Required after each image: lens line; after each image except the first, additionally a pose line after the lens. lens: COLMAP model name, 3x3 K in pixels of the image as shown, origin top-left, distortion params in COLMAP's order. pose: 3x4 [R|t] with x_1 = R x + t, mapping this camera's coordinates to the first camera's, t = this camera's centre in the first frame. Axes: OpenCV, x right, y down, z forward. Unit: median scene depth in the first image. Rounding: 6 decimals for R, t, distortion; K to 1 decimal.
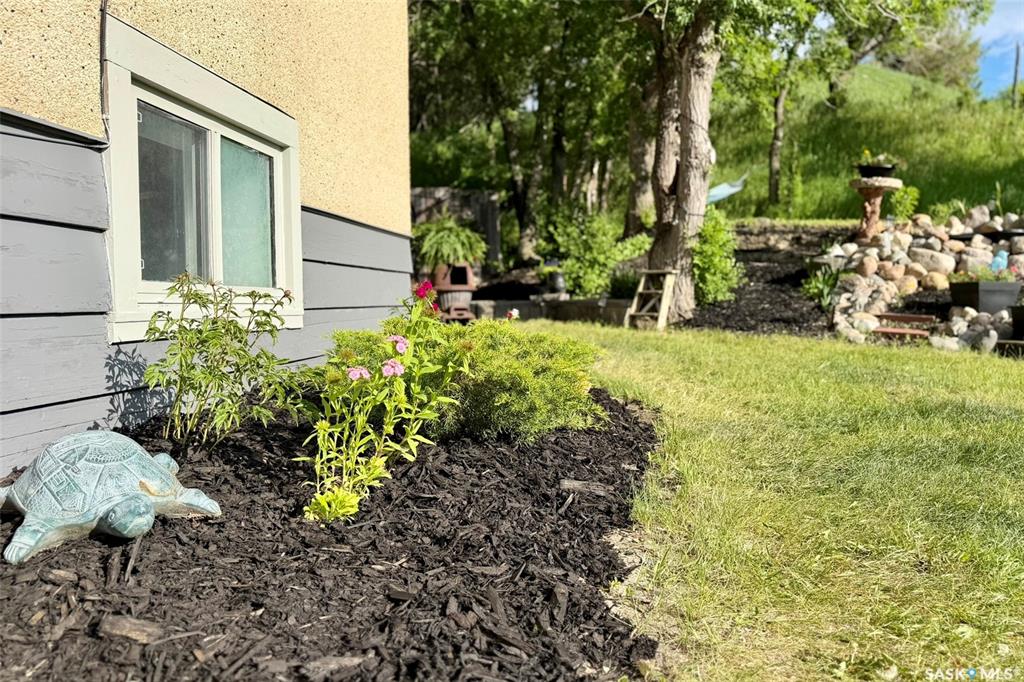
lens RADIAL K [[708.3, 0, 516.0], [0, 708.3, 343.3], [0, 0, 1]] dist [0.063752, -0.092097]
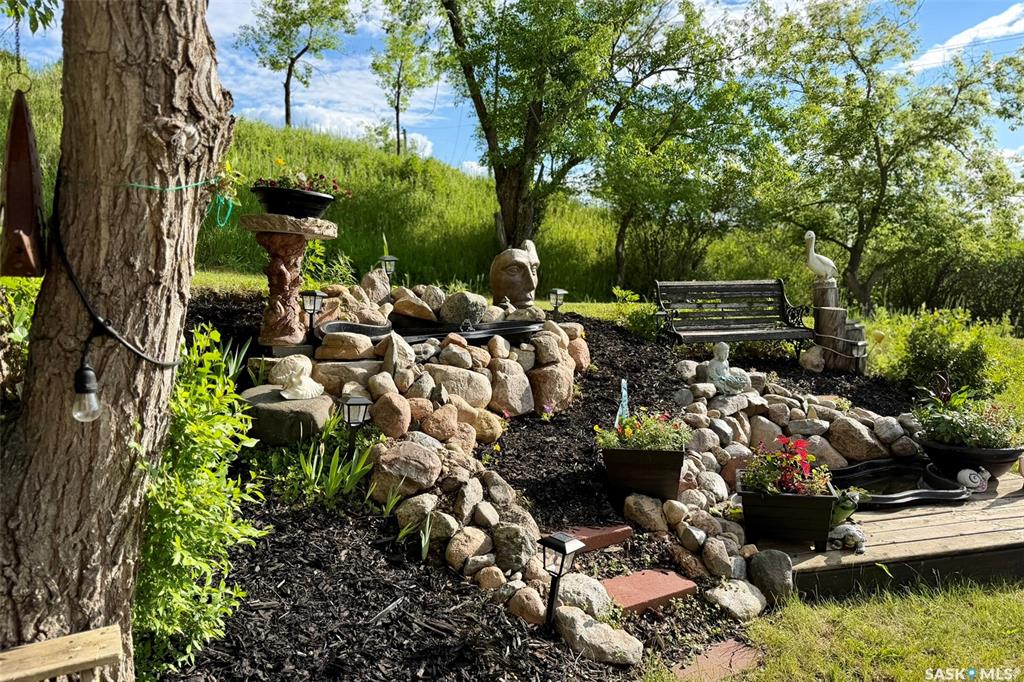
lens RADIAL K [[708.3, 0, 509.3], [0, 708.3, 334.4], [0, 0, 1]] dist [0.063752, -0.092097]
pose [[0.294570, -0.084828, 0.951858, 0.064859], [0.081640, 0.994645, 0.063376, -0.188971], [-0.952136, 0.059041, 0.299918, 0.800209]]
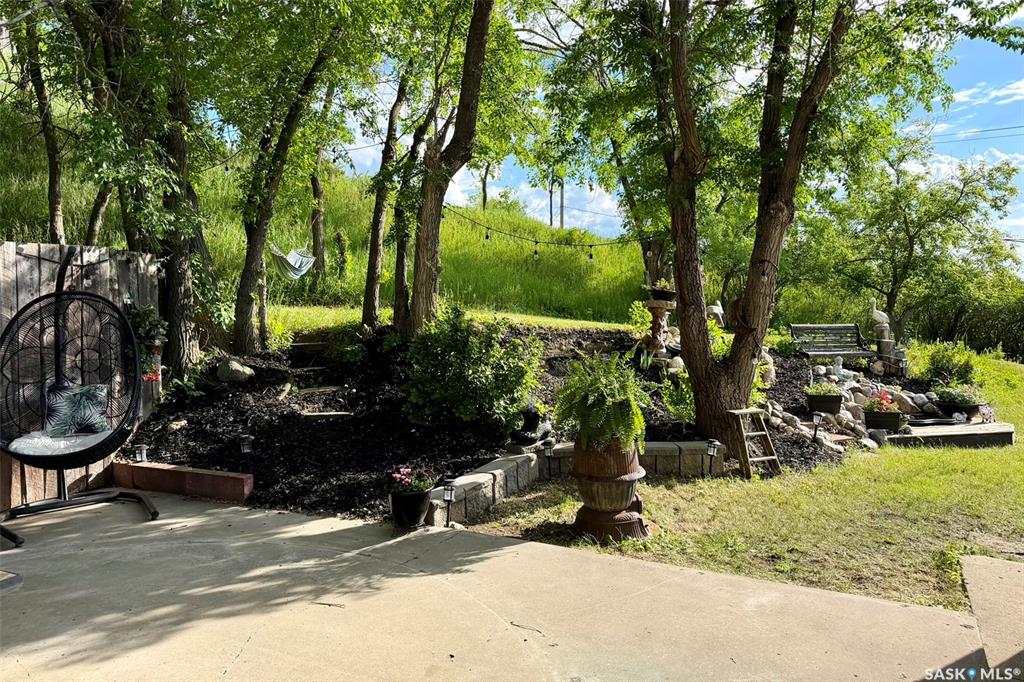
lens RADIAL K [[708.3, 0, 514.4], [0, 708.3, 296.3], [0, 0, 1]] dist [0.063752, -0.092097]
pose [[0.319899, 0.002266, 0.947449, -0.825394], [0.072412, 0.997014, -0.026834, -0.252943], [-0.944680, 0.077190, 0.318780, 0.965469]]
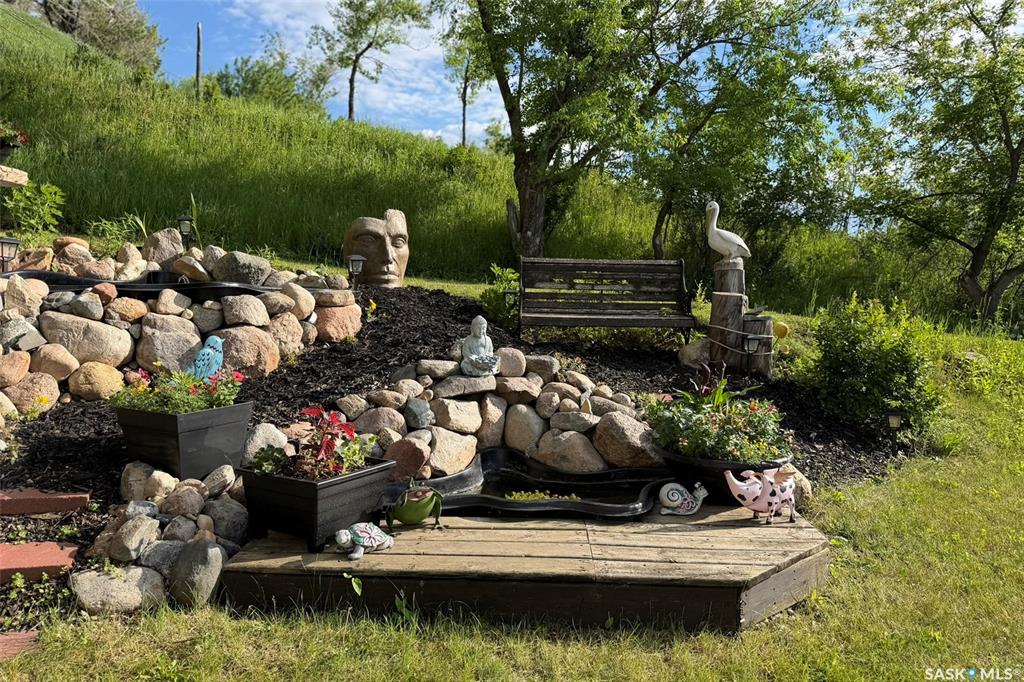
lens RADIAL K [[708.3, 0, 509.0], [0, 708.3, 338.6], [0, 0, 1]] dist [0.063752, -0.092097]
pose [[0.530310, -0.057695, 0.845838, 0.305765], [0.045797, 0.998175, 0.039372, -0.121608], [-0.846566, 0.017858, 0.531984, 0.468975]]
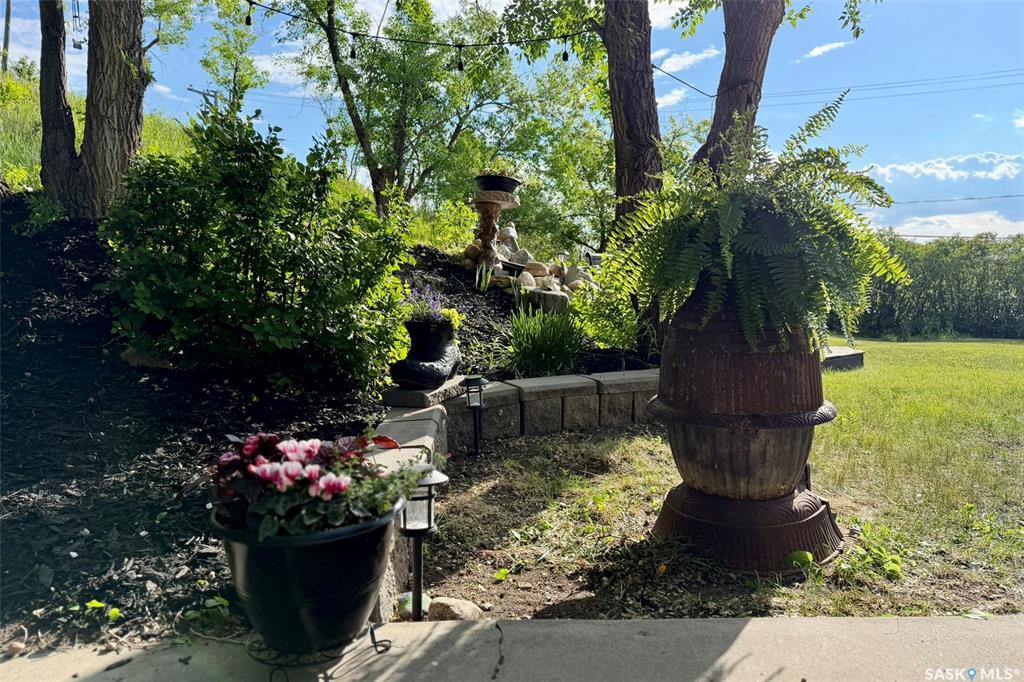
lens RADIAL K [[708.3, 0, 516.2], [0, 708.3, 349.2], [0, 0, 1]] dist [0.063752, -0.092097]
pose [[-0.158424, -0.091597, 0.983113, -0.388622], [0.072726, 0.991901, 0.104135, -0.150553], [-0.984689, 0.087996, -0.150480, 1.270457]]
